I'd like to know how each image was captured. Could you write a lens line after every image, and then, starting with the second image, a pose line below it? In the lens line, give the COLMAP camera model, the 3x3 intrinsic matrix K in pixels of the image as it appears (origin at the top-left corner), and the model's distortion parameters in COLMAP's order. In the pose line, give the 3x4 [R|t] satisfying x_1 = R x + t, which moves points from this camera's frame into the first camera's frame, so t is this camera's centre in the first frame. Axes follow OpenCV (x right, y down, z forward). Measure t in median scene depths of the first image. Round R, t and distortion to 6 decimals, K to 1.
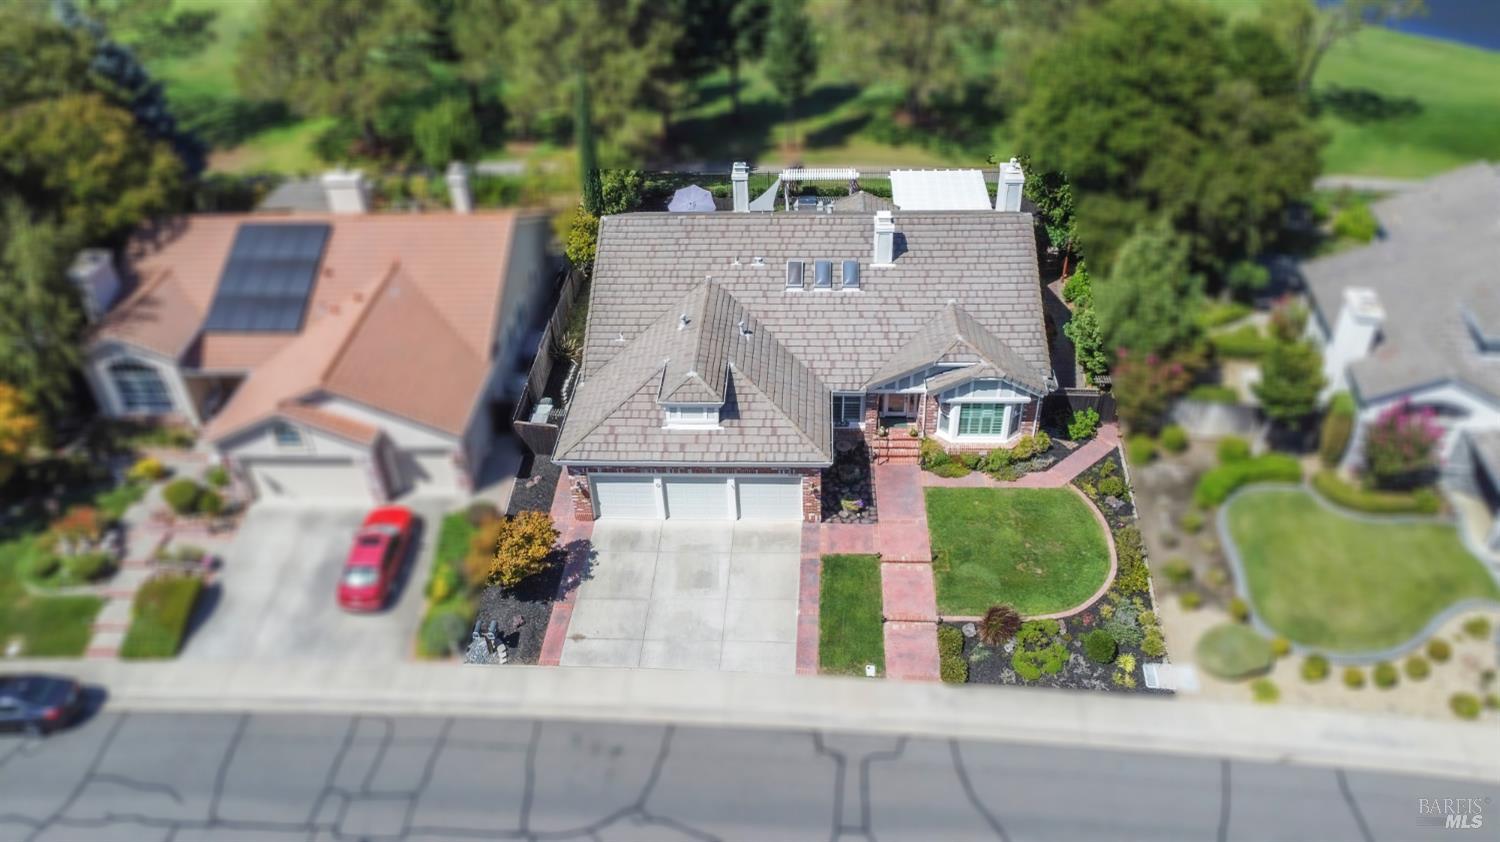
lens RADIAL K [[1112.7, 0, 682.1], [0, 1112.7, 394.0], [0, 0, 1]] dist [-0.044163, 0.000195]
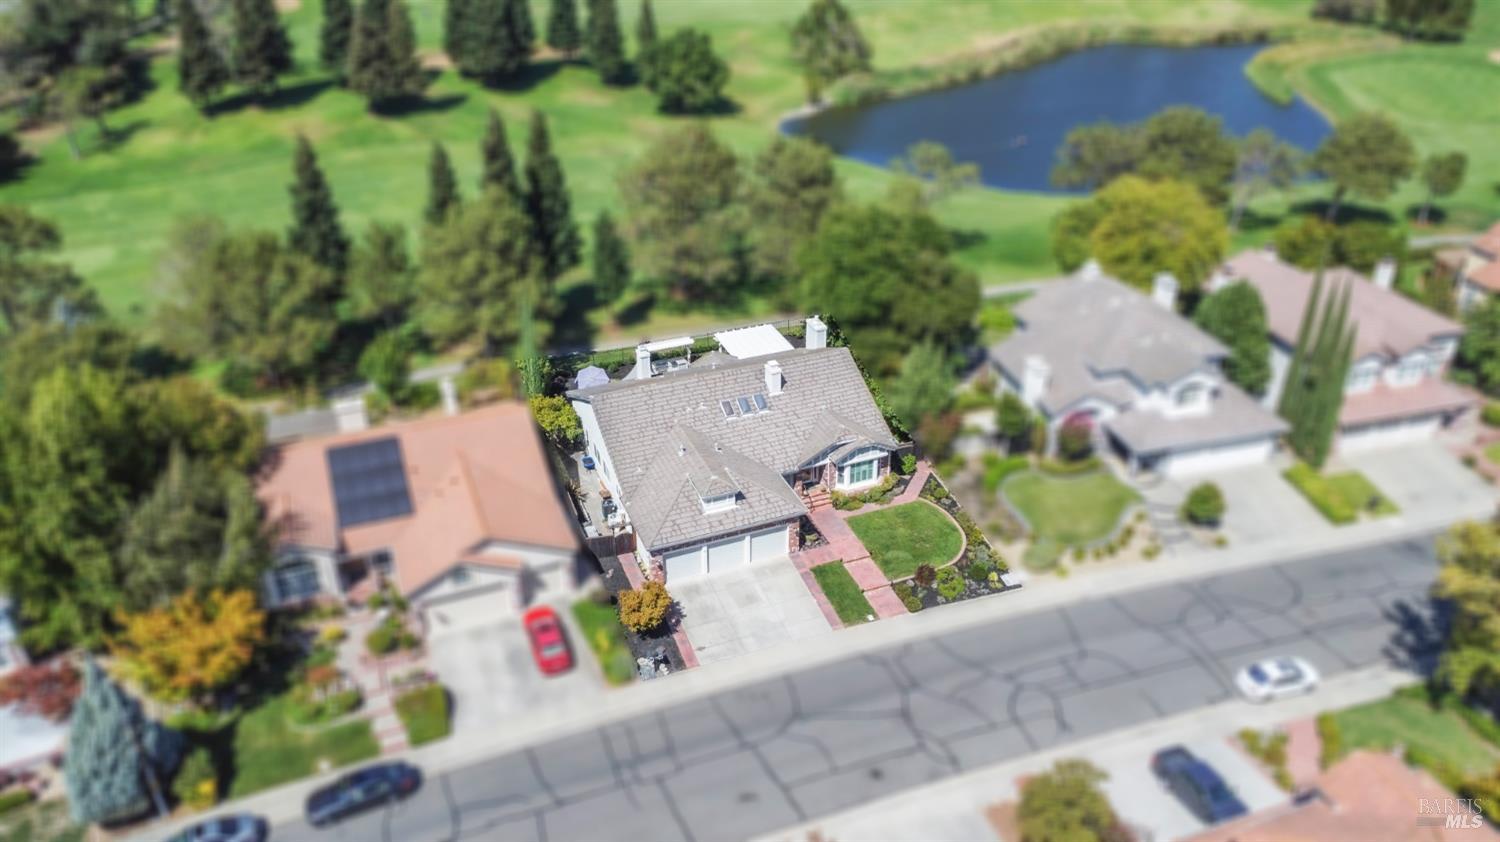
lens RADIAL K [[1112.7, 0, 682.1], [0, 1112.7, 394.0], [0, 0, 1]] dist [-0.044163, 0.000195]
pose [[0.916819, -0.176041, 0.358403, -0.566689], [0.222711, 0.970434, -0.093050, 0.004529], [-0.331425, 0.165131, 0.928918, -0.492060]]
